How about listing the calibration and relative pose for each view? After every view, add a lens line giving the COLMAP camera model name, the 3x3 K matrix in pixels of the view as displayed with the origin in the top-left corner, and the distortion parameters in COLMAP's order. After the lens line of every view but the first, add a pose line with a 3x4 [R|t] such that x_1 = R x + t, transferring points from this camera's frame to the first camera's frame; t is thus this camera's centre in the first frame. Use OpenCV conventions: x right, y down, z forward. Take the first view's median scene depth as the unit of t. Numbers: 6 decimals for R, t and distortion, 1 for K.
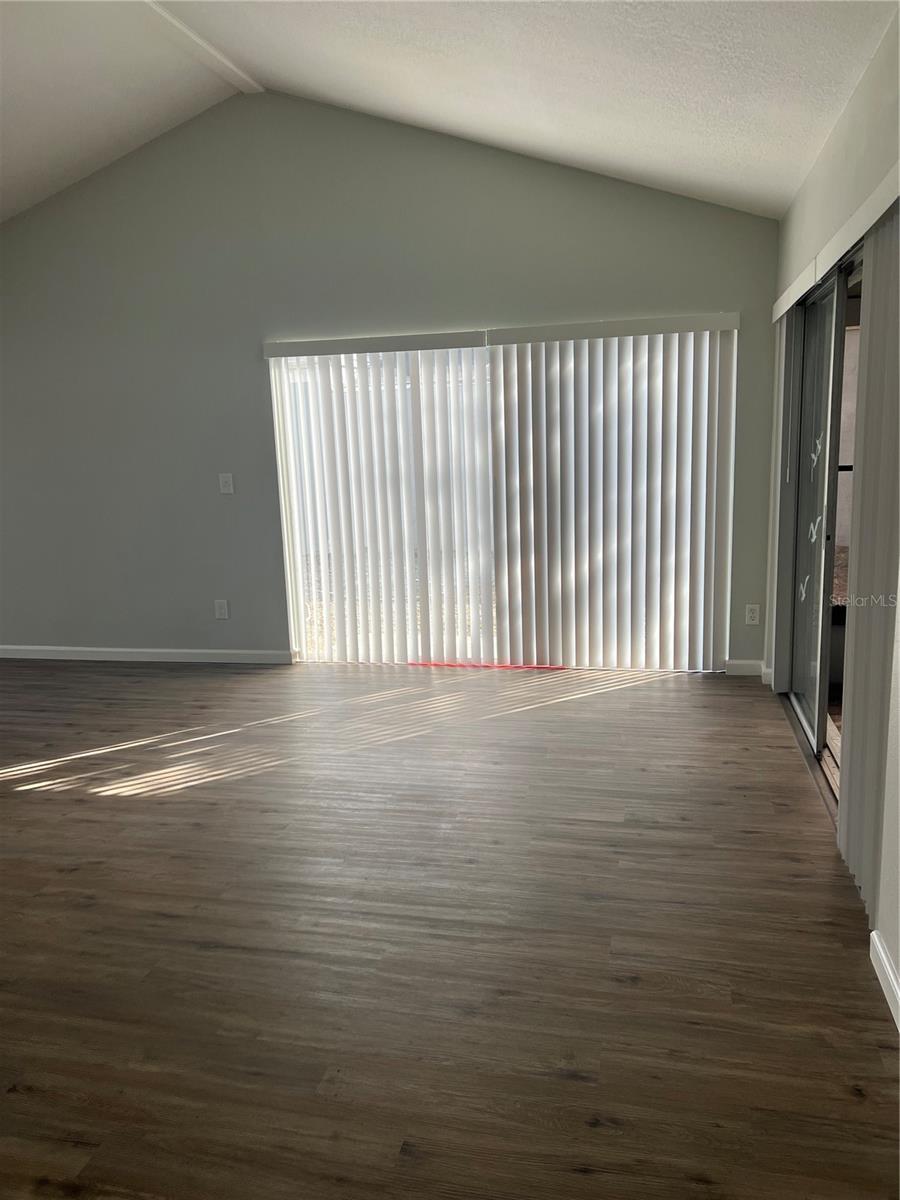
lens RADIAL K [[915.2, 0, 446.7], [0, 915.2, 602.7], [0, 0, 1]] dist [0.045586, -0.065272]
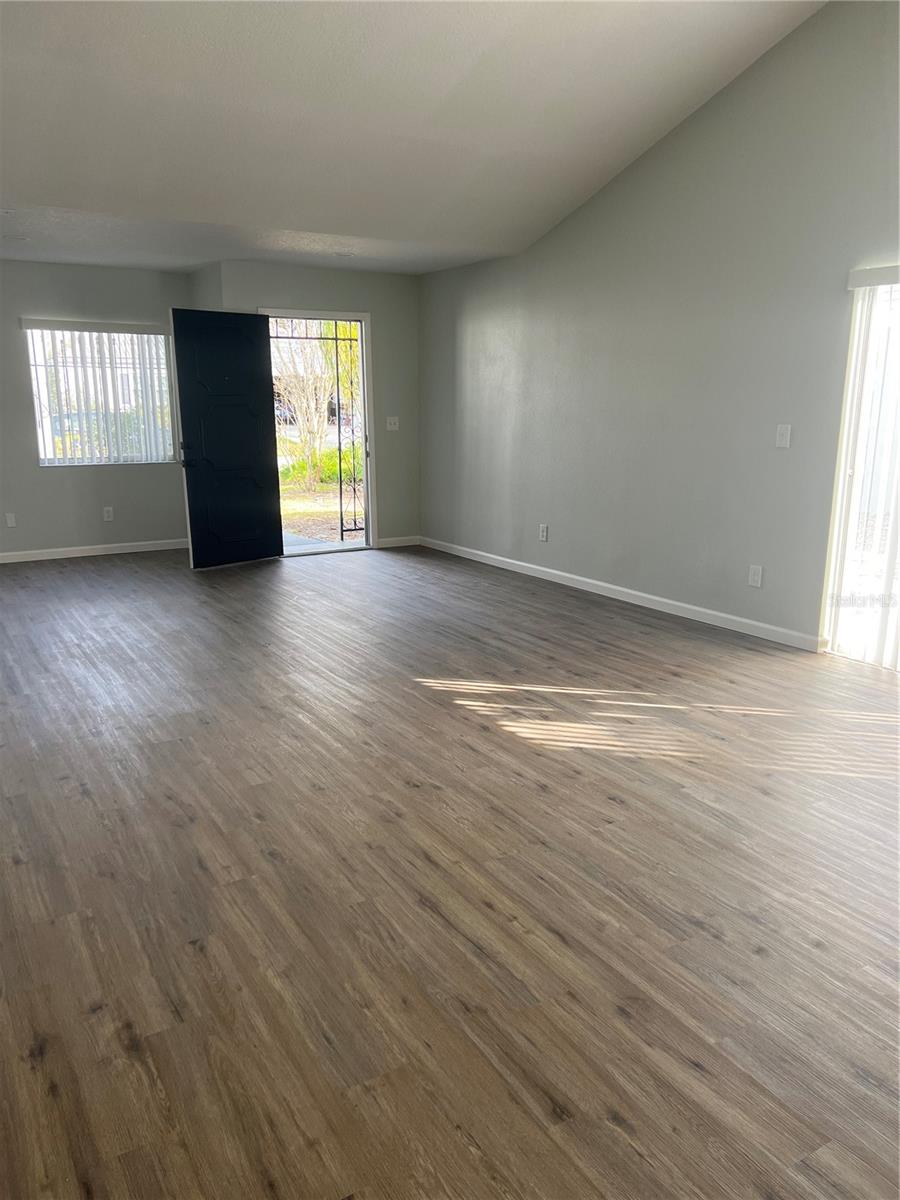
lens RADIAL K [[915.2, 0, 447.3], [0, 915.2, 598.8], [0, 0, 1]] dist [0.045586, -0.065272]
pose [[0.692493, 0.192855, -0.695169, 0.234206], [-0.154214, 0.980905, 0.118504, -0.040872], [0.704749, 0.025141, 0.709011, 0.193768]]
